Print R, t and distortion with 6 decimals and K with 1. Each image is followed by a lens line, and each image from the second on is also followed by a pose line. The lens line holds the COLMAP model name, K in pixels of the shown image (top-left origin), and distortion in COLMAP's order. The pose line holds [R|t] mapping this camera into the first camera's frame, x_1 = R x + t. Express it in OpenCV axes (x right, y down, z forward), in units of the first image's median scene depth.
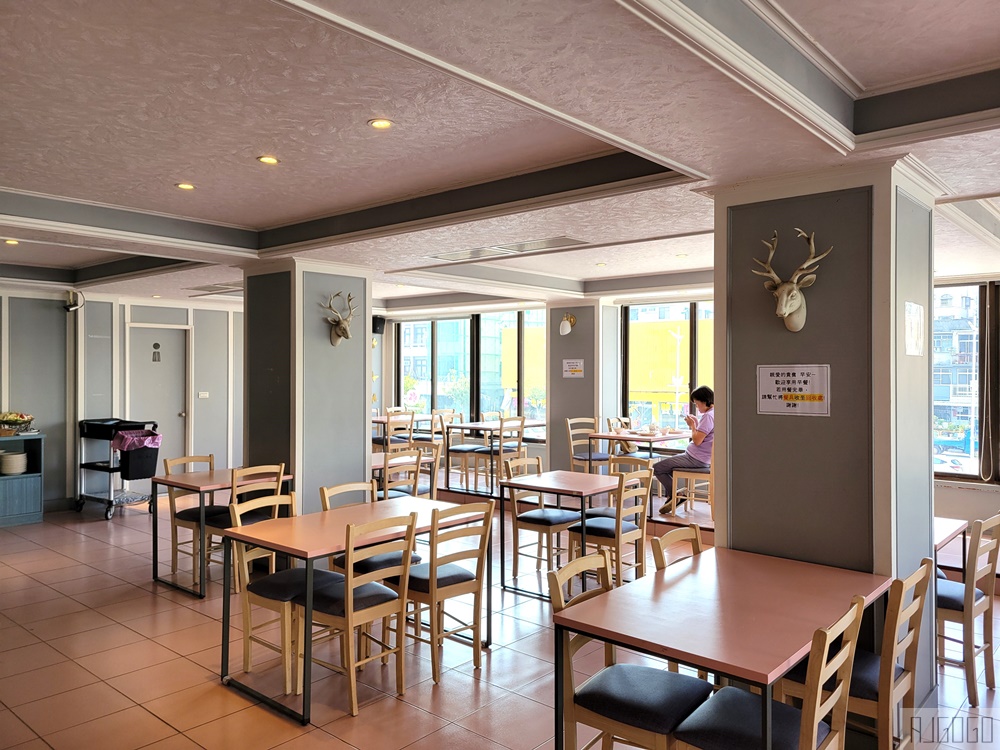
lens RADIAL K [[750.9, 0, 503.5], [0, 750.9, 367.9], [0, 0, 1]] dist [0.014280, -0.002655]
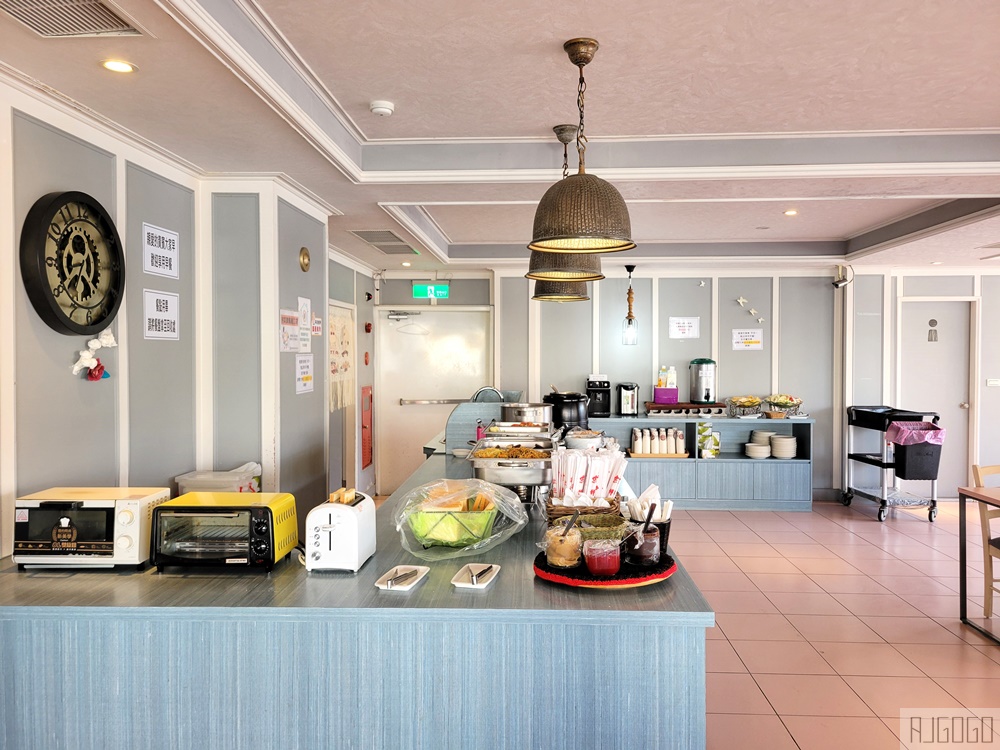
lens RADIAL K [[750.9, 0, 502.2], [0, 750.9, 370.4], [0, 0, 1]] dist [0.014280, -0.002655]
pose [[0.613868, 0.014663, -0.789272, -0.100982], [0.003603, 0.999765, 0.021376, 0.004896], [0.789400, -0.015966, 0.613671, 0.111209]]
